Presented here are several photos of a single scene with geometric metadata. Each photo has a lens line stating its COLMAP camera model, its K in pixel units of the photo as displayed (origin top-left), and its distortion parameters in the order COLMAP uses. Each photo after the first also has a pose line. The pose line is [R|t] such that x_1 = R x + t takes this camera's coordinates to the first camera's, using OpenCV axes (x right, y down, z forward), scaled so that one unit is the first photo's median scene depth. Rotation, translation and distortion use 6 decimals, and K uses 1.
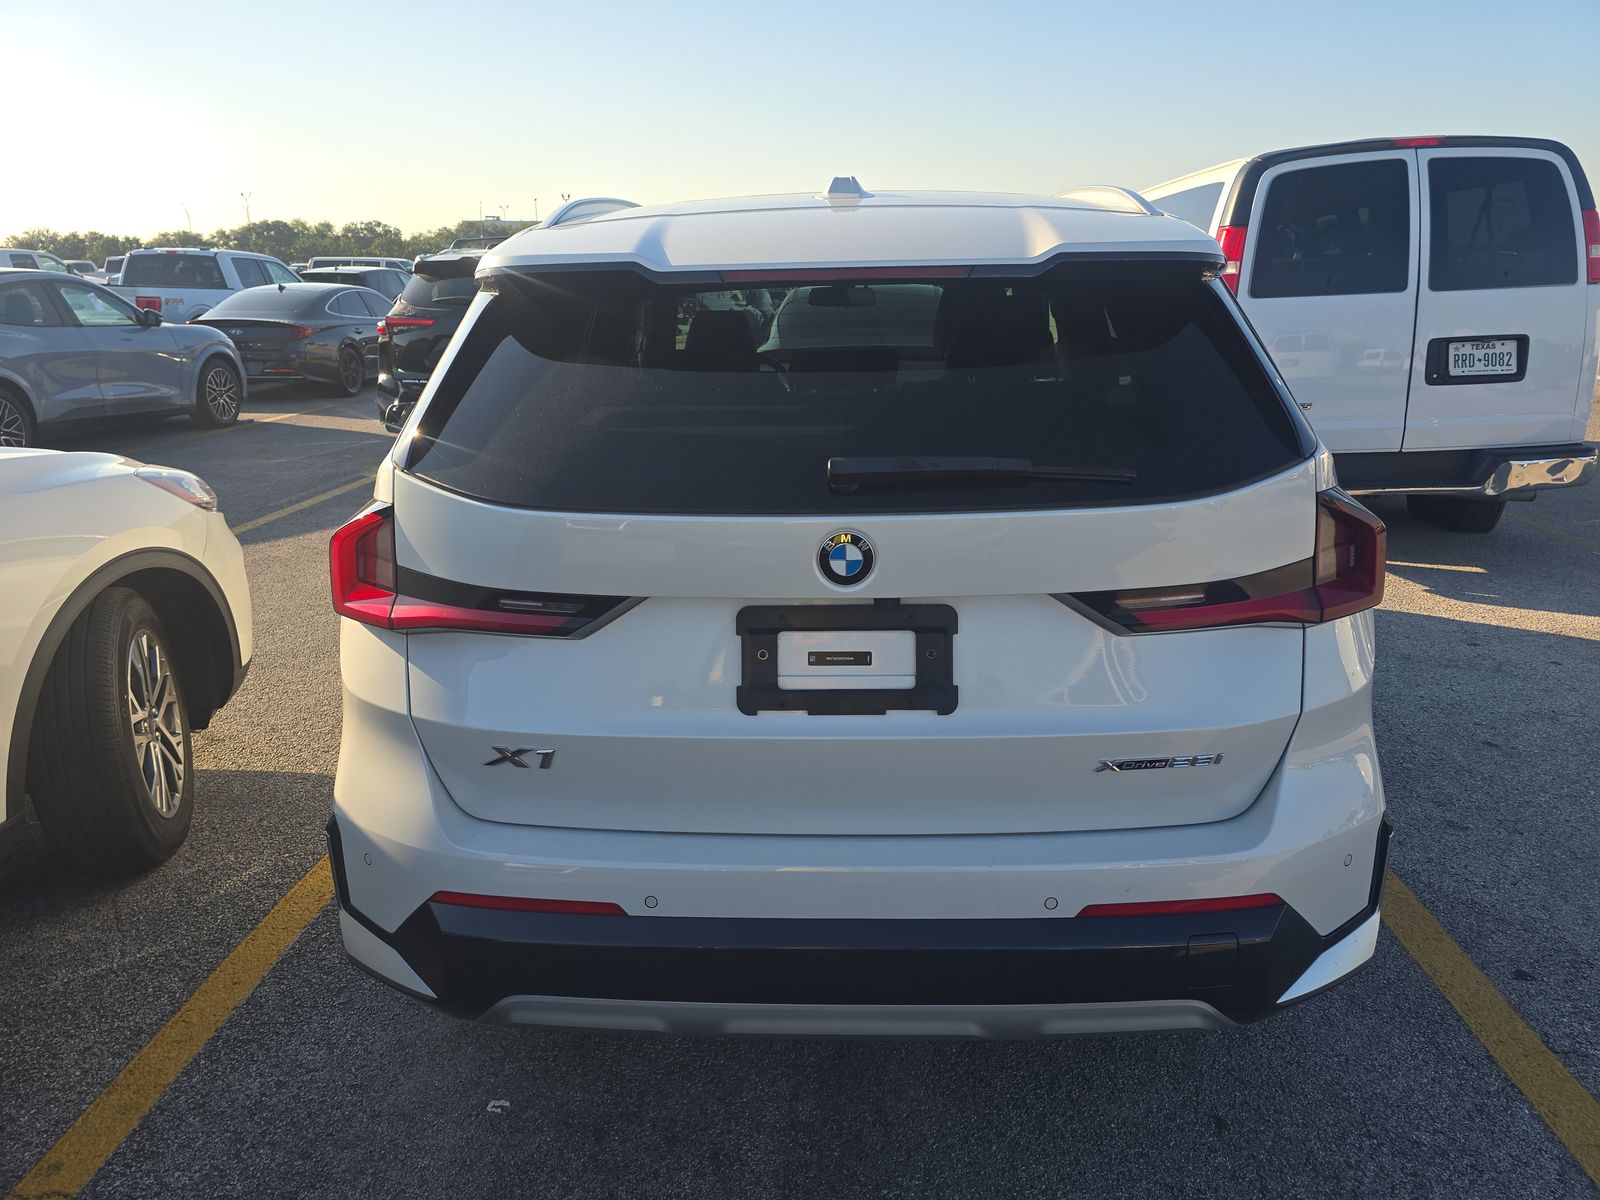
lens RADIAL K [[1085.2, 0, 806.1], [0, 1085.2, 591.8], [0, 0, 1]] dist [0.013228, -0.005374]
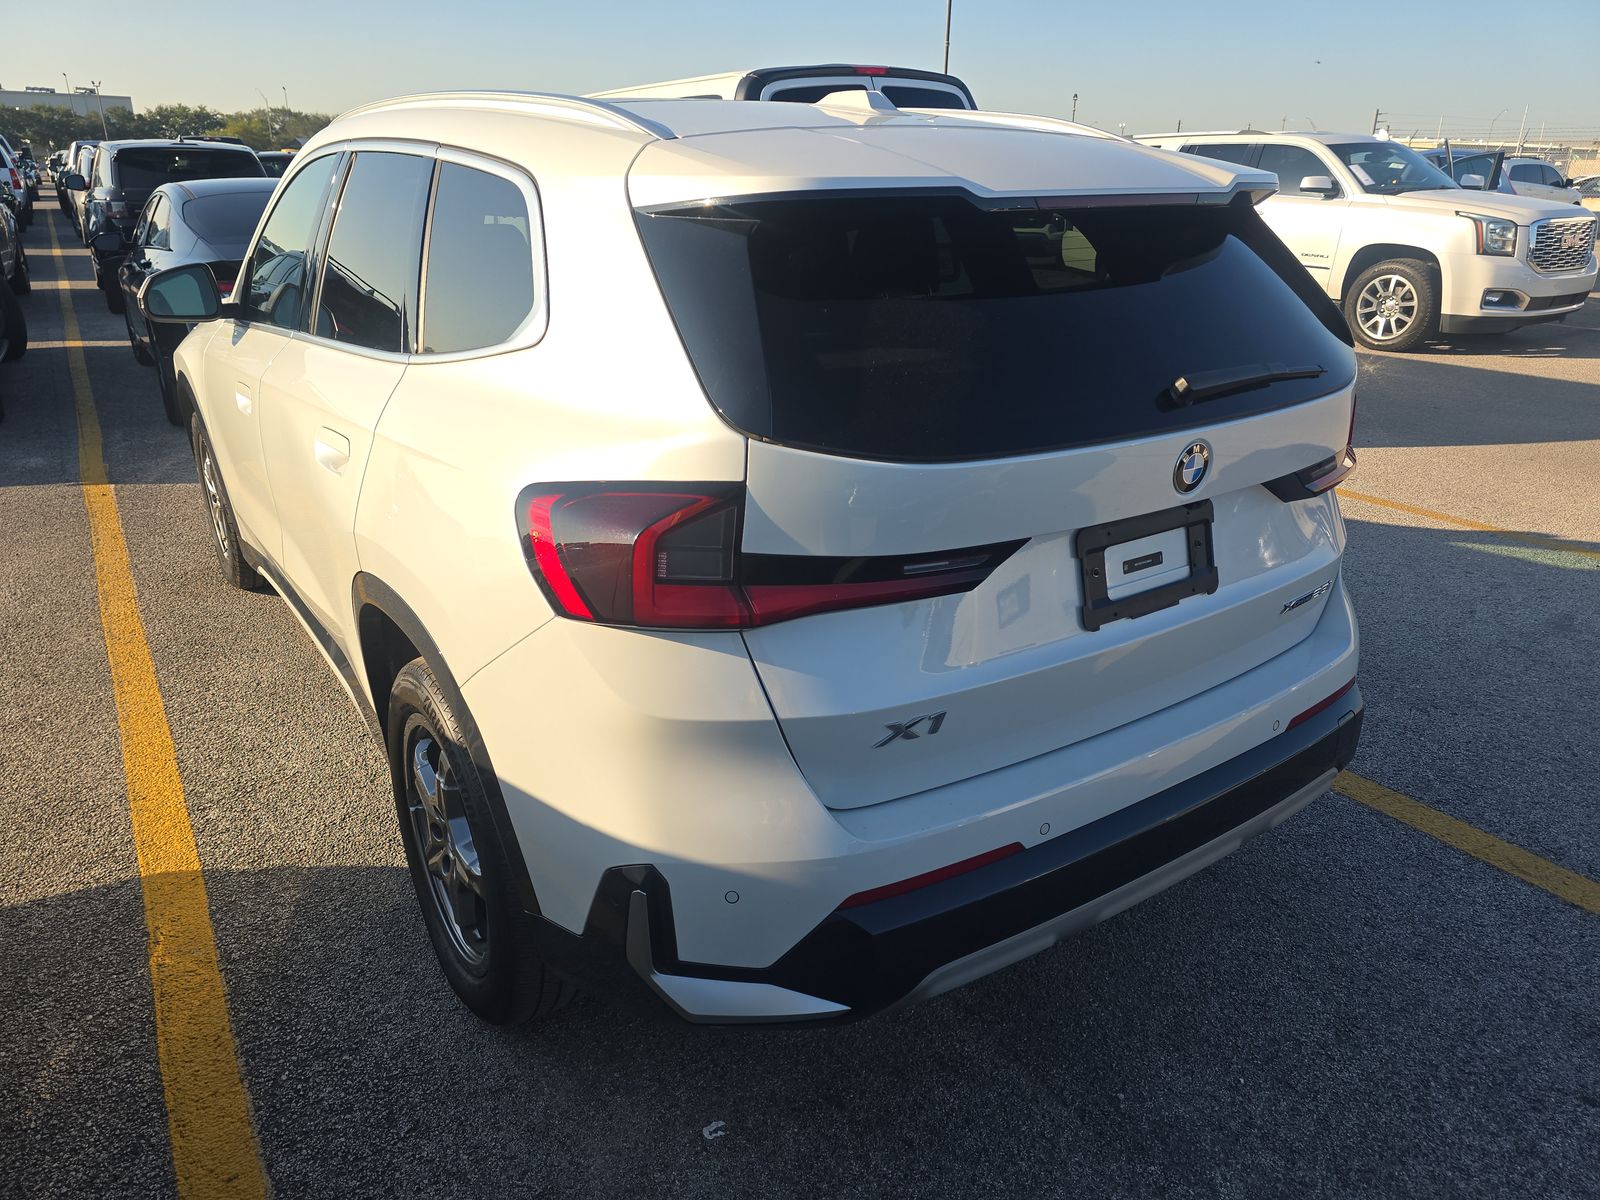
lens RADIAL K [[1085.2, 0, 811.7], [0, 1085.2, 606.3], [0, 0, 1]] dist [0.013228, -0.005374]
pose [[0.800462, -0.200731, 0.564772, -0.860203], [0.147078, 0.979227, 0.139579, -0.096952], [-0.581058, -0.028662, 0.813357, 0.298237]]
